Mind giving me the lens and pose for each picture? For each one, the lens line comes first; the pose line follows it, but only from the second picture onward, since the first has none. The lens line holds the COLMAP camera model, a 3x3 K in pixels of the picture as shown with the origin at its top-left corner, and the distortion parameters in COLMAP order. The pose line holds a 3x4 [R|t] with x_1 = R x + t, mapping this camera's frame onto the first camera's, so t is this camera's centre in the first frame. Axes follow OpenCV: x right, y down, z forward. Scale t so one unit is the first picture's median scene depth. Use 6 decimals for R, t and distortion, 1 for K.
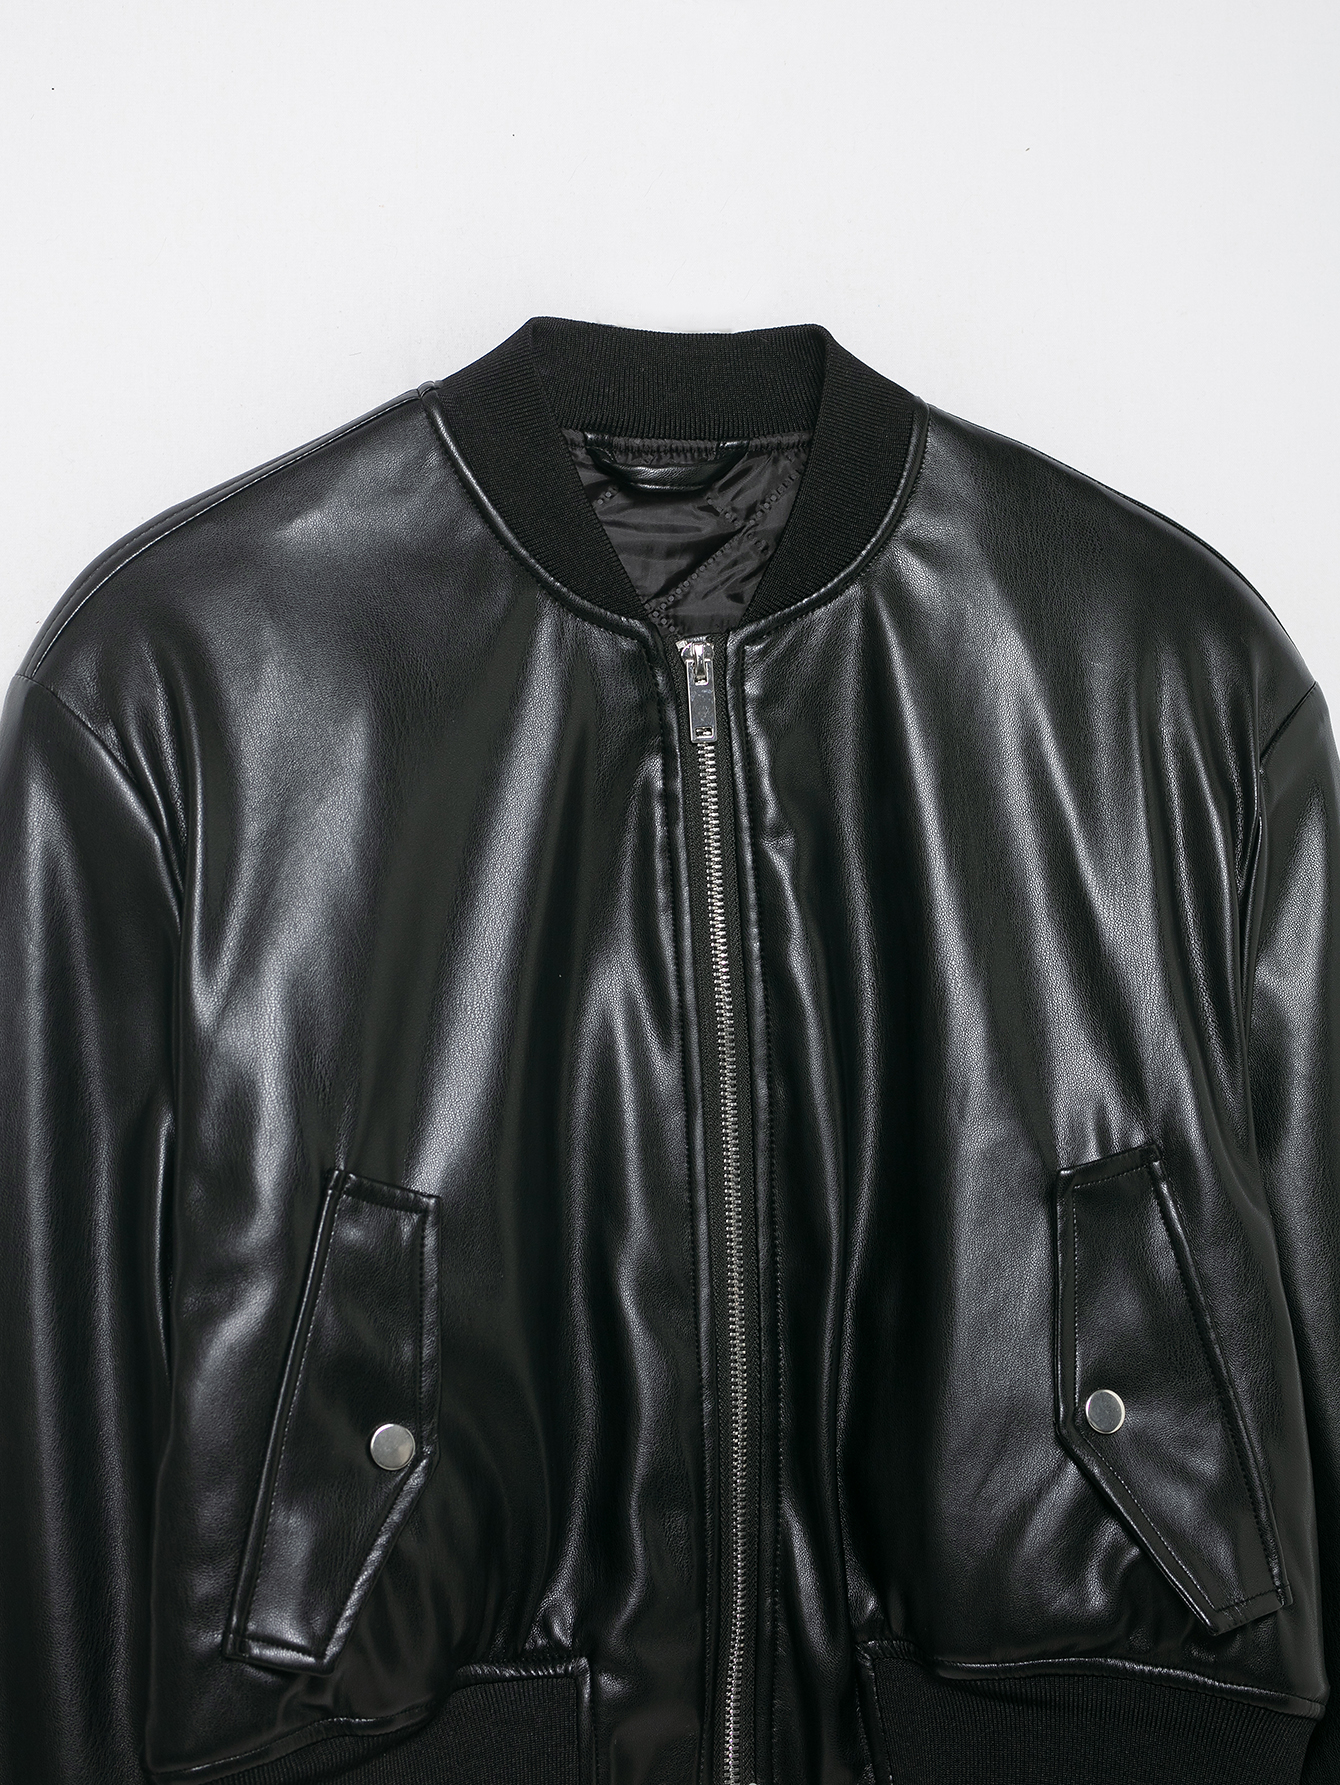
lens RADIAL K [[5198.1, 0, 672.3], [0, 5198.1, 688.5], [0, 0, 1]] dist [-0.000236, -0.550290]
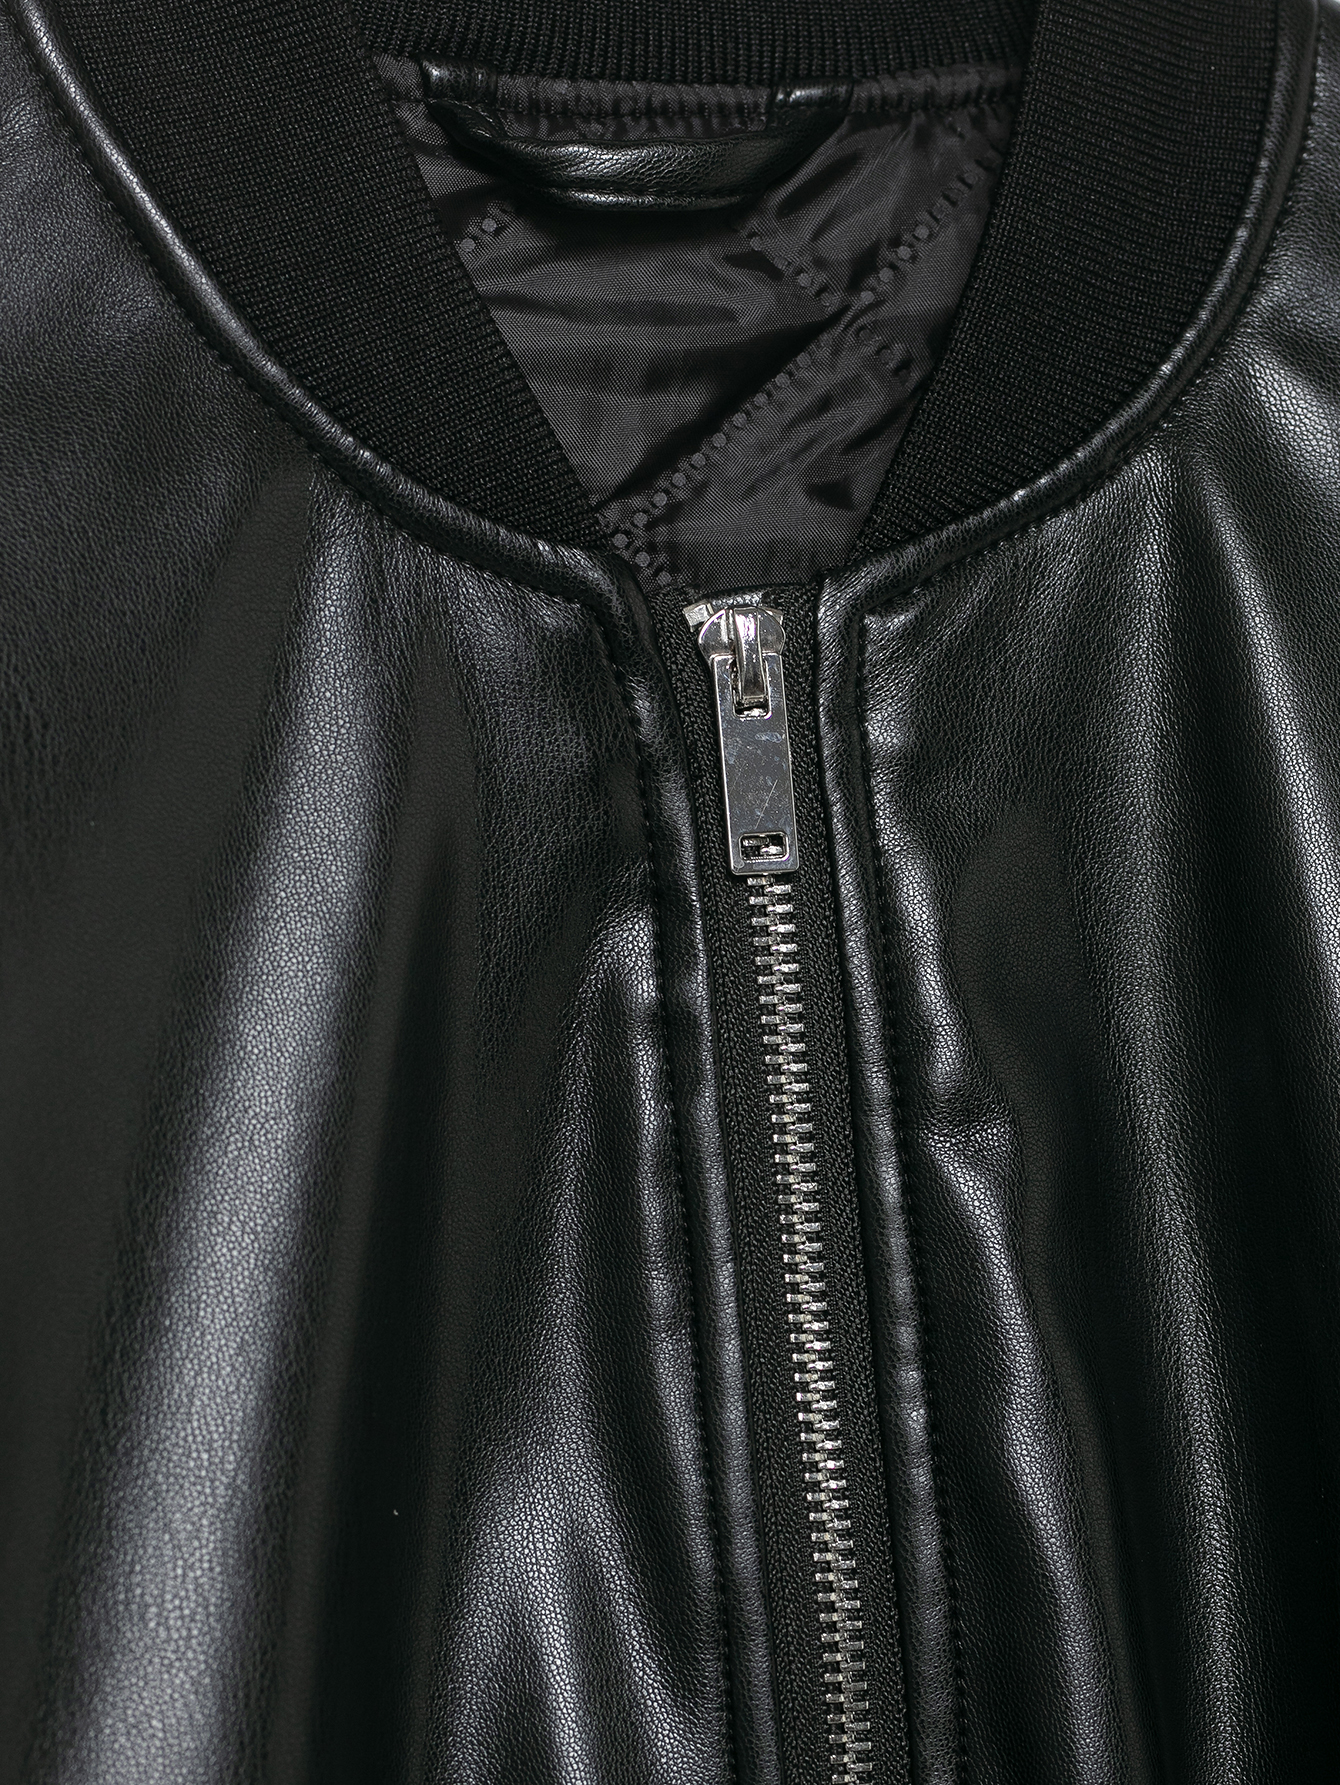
lens RADIAL K [[7265.6, 0, 670.0], [0, 7265.6, 892.5], [0, 0, 1]] dist [-0.034285, 1.483926]
pose [[0.998755, -0.019819, 0.045786, -0.024558], [0.020186, 0.999768, -0.007554, 0.015459], [-0.045626, 0.008469, 0.998923, 0.479252]]
